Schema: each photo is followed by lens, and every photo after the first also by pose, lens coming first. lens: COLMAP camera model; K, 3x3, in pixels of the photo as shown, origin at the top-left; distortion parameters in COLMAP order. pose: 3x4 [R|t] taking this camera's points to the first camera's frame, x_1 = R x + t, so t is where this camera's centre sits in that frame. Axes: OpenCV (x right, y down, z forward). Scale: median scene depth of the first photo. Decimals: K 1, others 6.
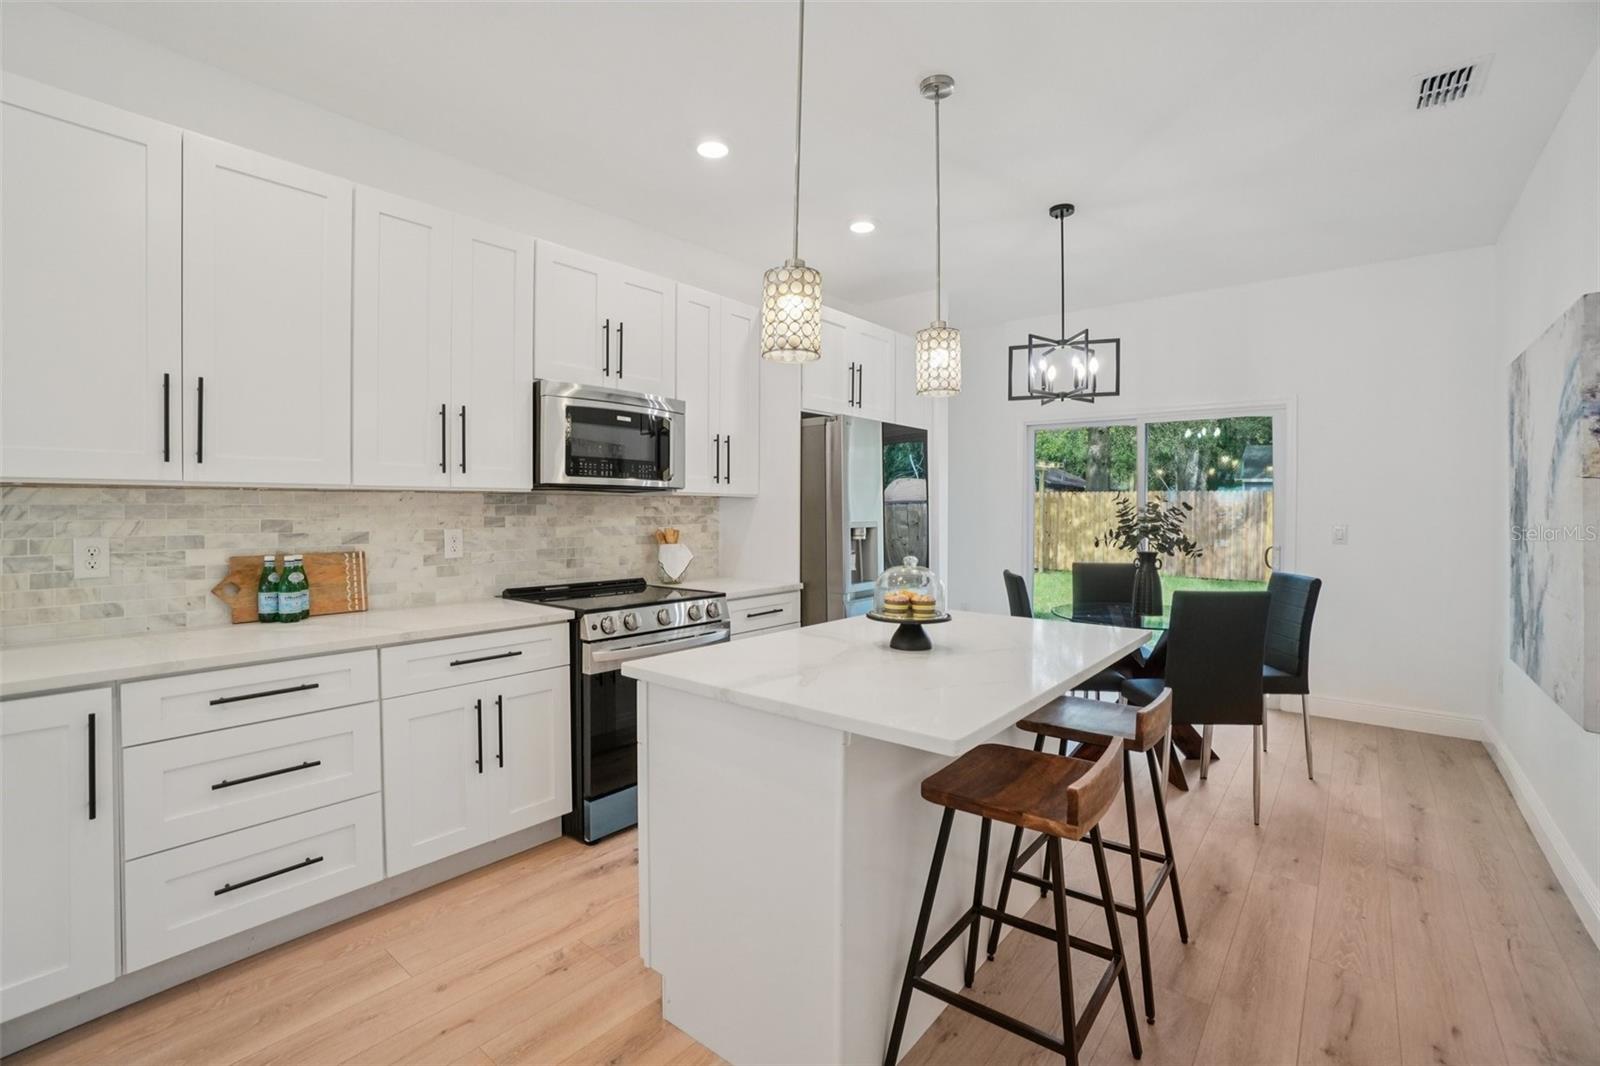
lens RADIAL K [[698.0, 0, 797.8], [0, 698.0, 524.8], [0, 0, 1]] dist [-0.048613, 0.010868]
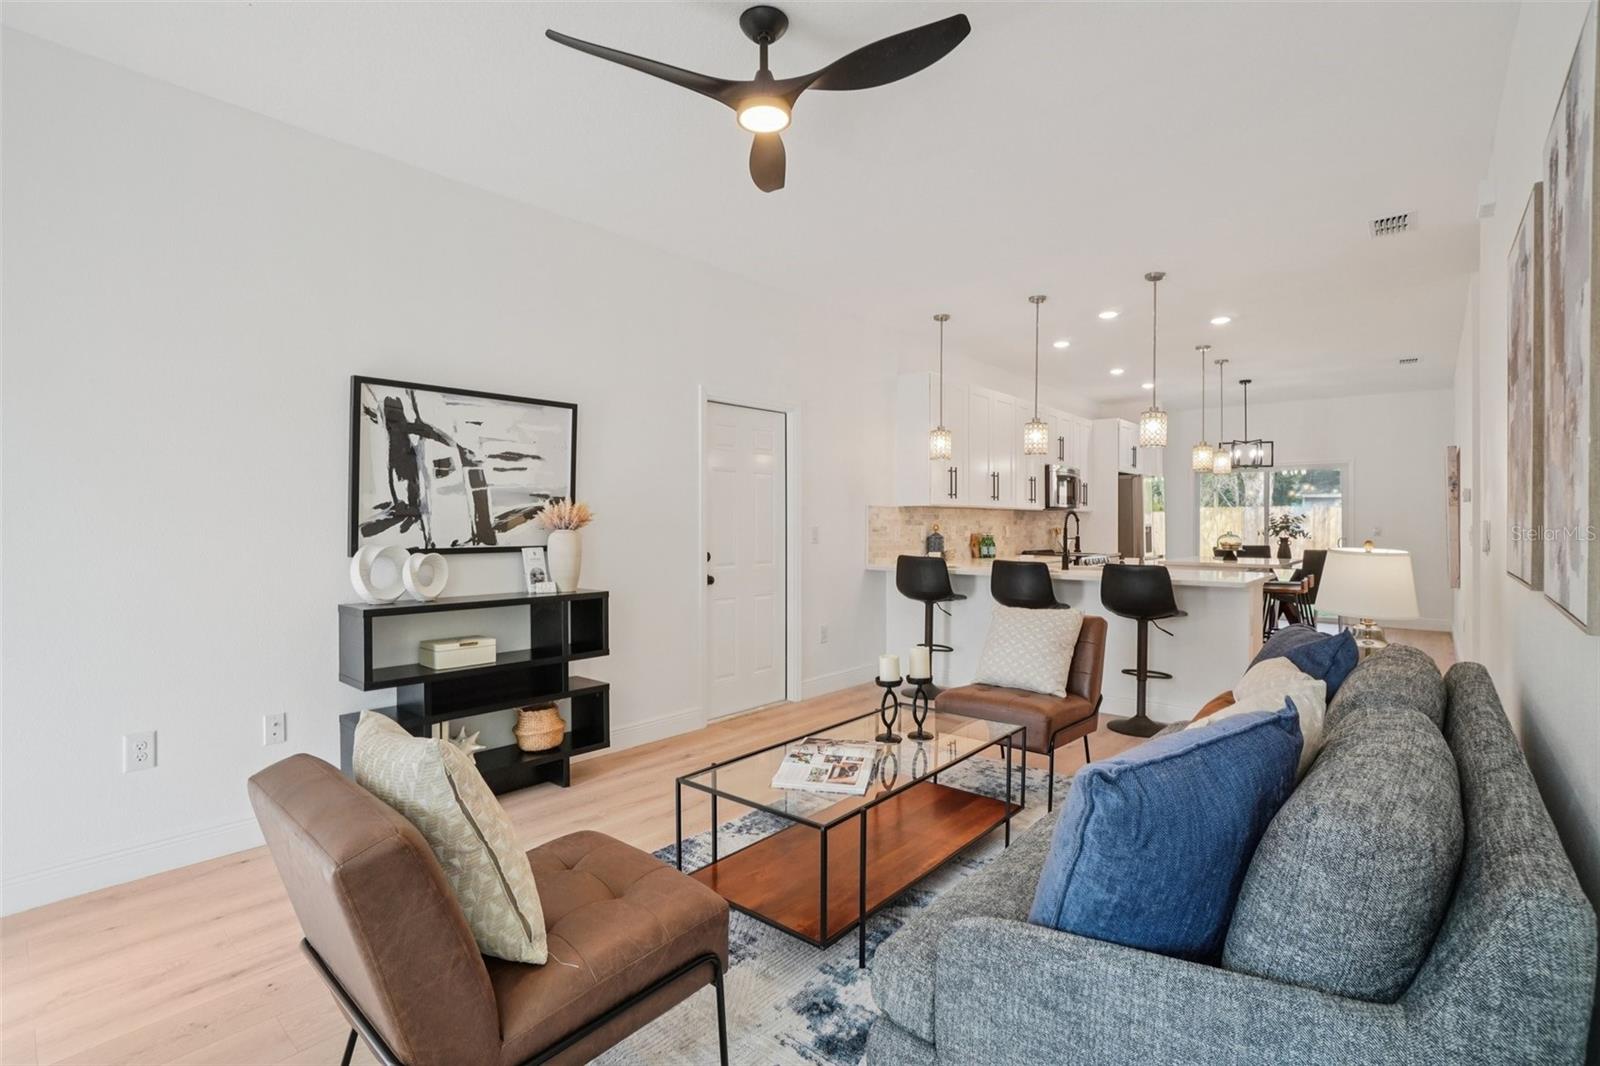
lens RADIAL K [[746.8, 0, 799.1], [0, 746.8, 525.2], [0, 0, 1]] dist [-0.047647, 0.020836]
pose [[0.999863, 0.000033, -0.016533, -1.078501], [-0.000376, 0.999784, -0.020792, 0.054577], [0.016529, 0.020795, 0.999647, -1.467216]]
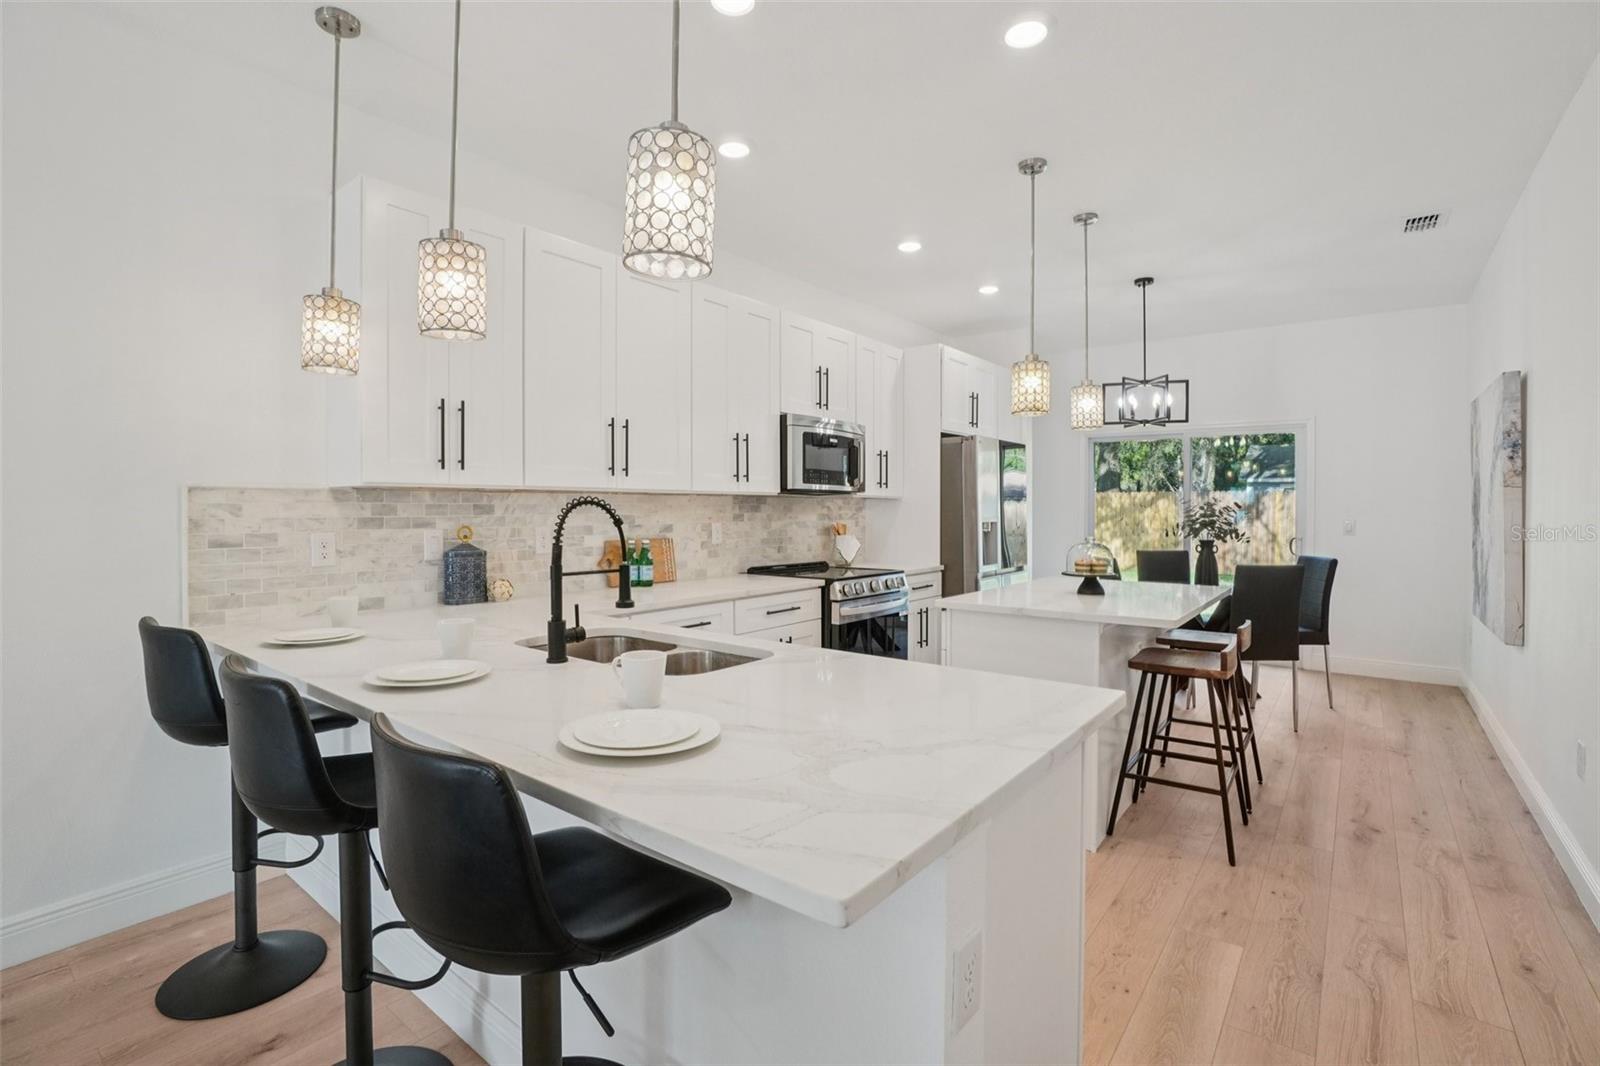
lens RADIAL K [[738.7, 0, 802.9], [0, 738.7, 524.5], [0, 0, 1]] dist [-0.029548, 0.000799]
pose [[0.999374, -0.002327, 0.035294, -0.346819], [0.002430, 0.999993, -0.002872, 0.013233], [-0.035287, 0.002956, 0.999373, -0.410827]]
